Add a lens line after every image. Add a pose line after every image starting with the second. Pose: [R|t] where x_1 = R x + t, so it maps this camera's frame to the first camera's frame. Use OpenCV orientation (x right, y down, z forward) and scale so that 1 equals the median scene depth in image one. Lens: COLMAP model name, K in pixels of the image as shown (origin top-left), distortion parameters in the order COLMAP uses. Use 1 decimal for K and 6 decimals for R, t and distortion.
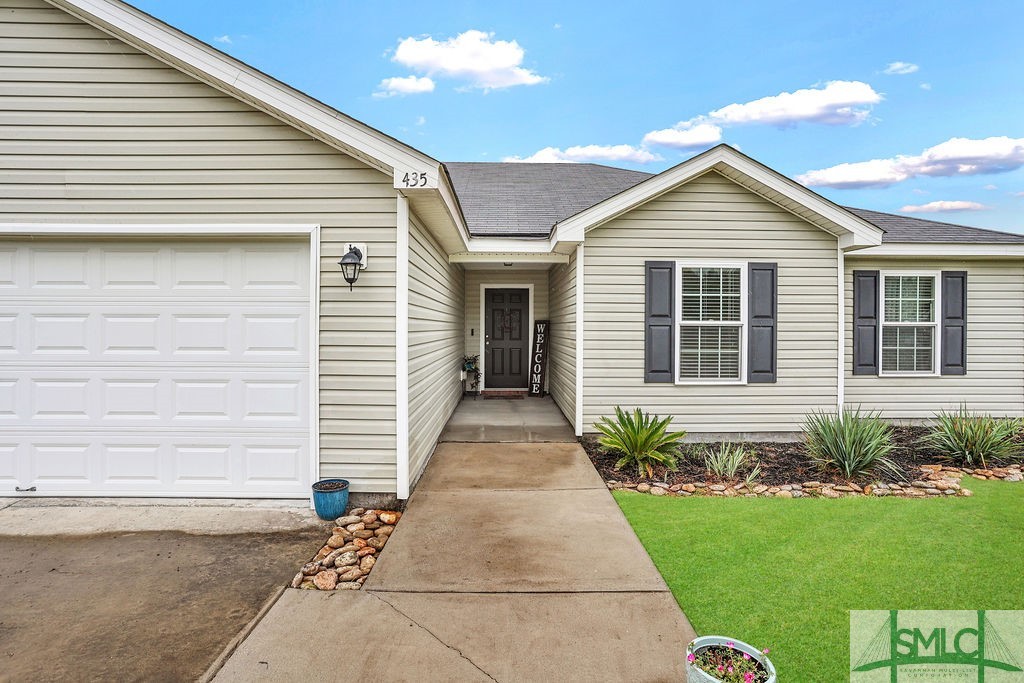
lens RADIAL K [[512.3, 0, 507.3], [0, 512.3, 337.3], [0, 0, 1]] dist [-0.063980, 0.037075]
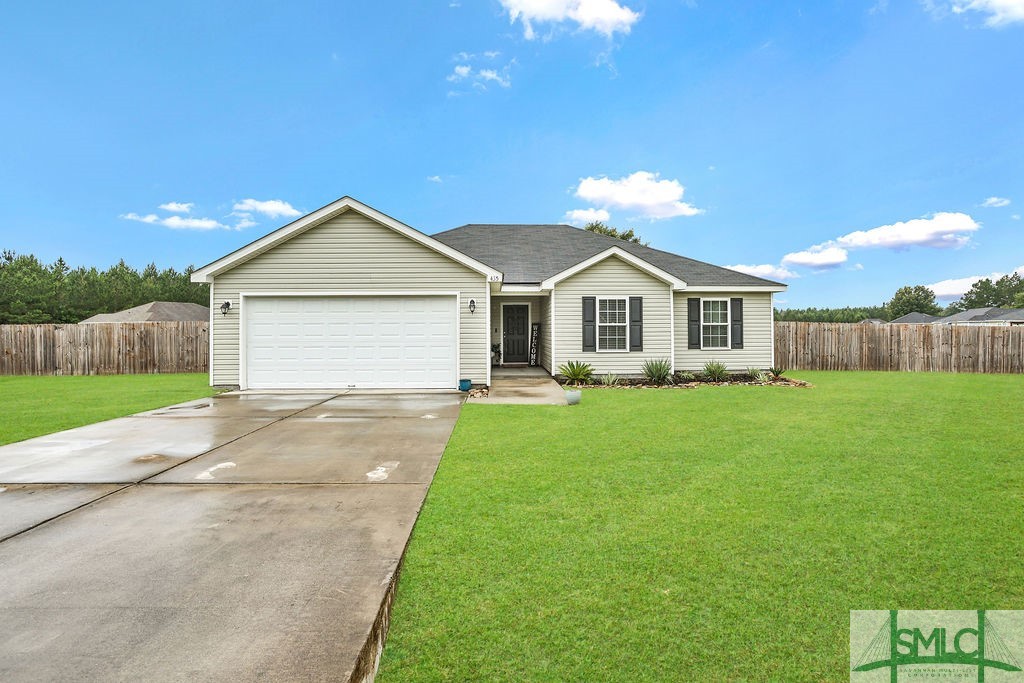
lens RADIAL K [[528.3, 0, 513.3], [0, 528.3, 329.4], [0, 0, 1]] dist [-0.064289, 0.037917]
pose [[0.999670, -0.007267, 0.024647, -0.083790], [0.007726, 0.999798, -0.018578, 0.031731], [-0.024507, 0.018763, 0.999524, -1.228968]]
